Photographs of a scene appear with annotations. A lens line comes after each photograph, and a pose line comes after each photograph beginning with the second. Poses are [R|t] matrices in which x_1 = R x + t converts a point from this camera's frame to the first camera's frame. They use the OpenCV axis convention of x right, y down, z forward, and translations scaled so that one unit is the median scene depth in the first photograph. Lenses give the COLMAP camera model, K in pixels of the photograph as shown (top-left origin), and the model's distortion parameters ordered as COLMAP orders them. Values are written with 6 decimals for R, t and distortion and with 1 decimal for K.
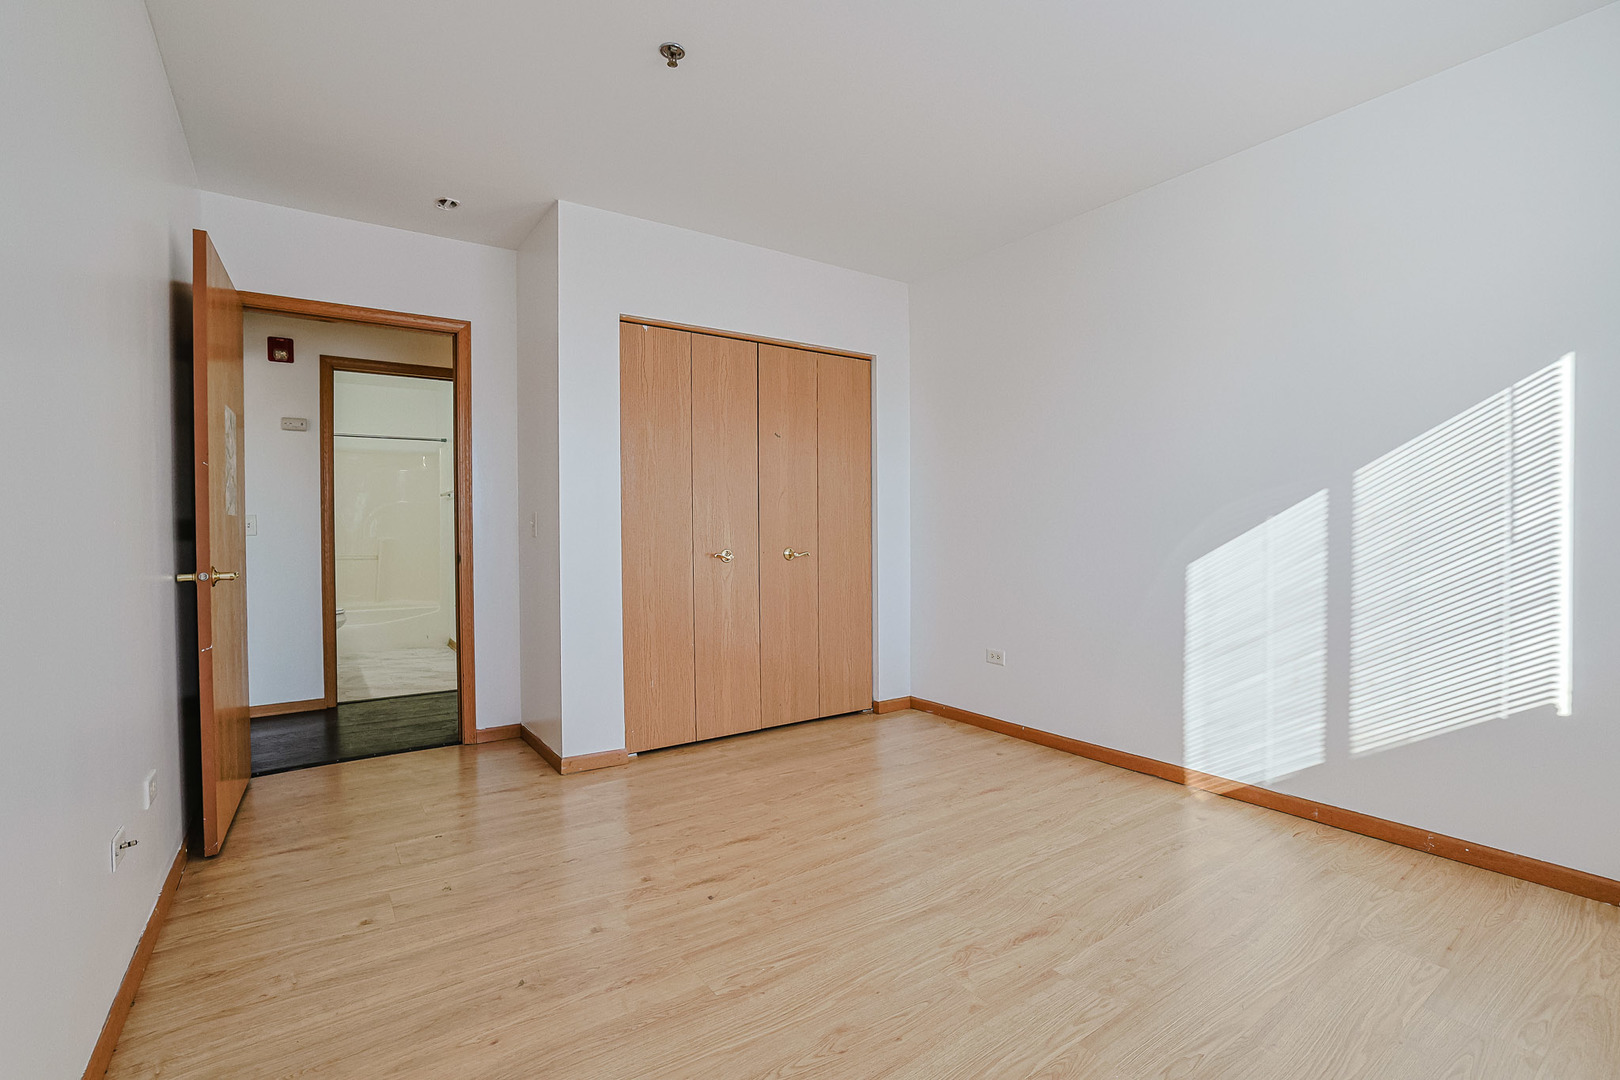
lens RADIAL K [[738.3, 0, 802.5], [0, 738.3, 535.7], [0, 0, 1]] dist [-0.001986, 0.000030]
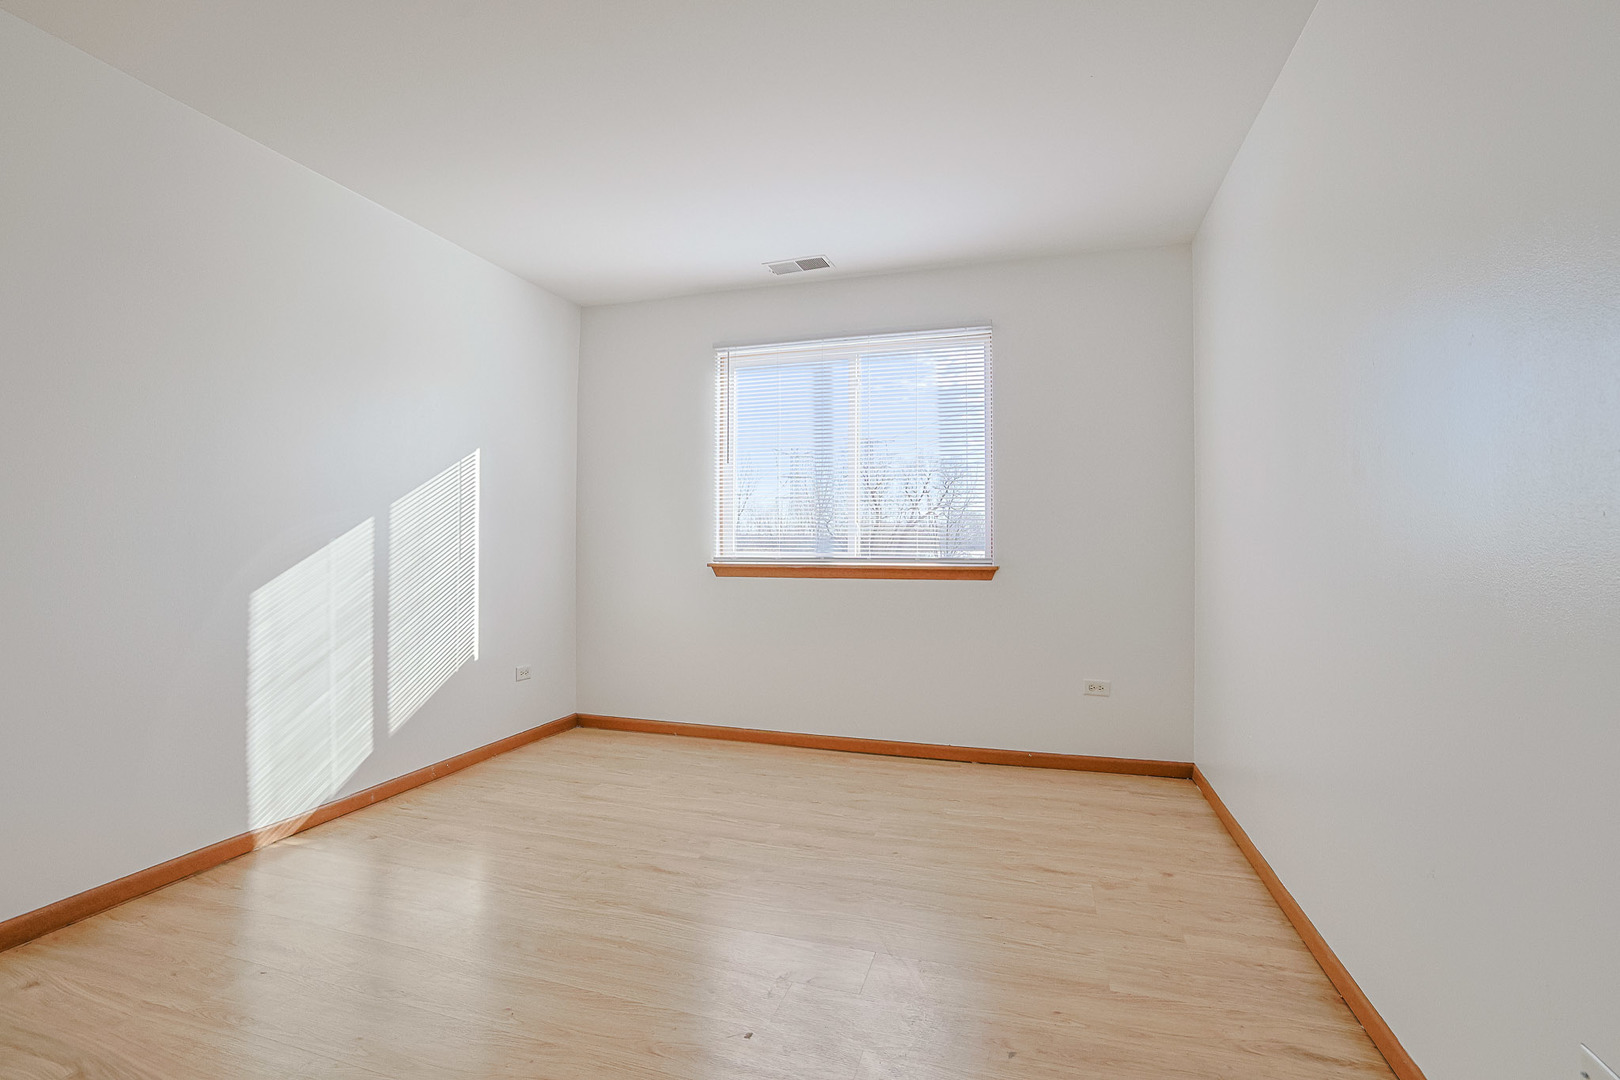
lens RADIAL K [[738.3, 0, 804.5], [0, 738.3, 539.4], [0, 0, 1]] dist [-0.001986, 0.000030]
pose [[-0.620405, 0.012999, 0.784173, -0.604646], [0.006819, 0.999914, -0.011180, -0.009112], [-0.784252, -0.001589, -0.620441, 1.132672]]
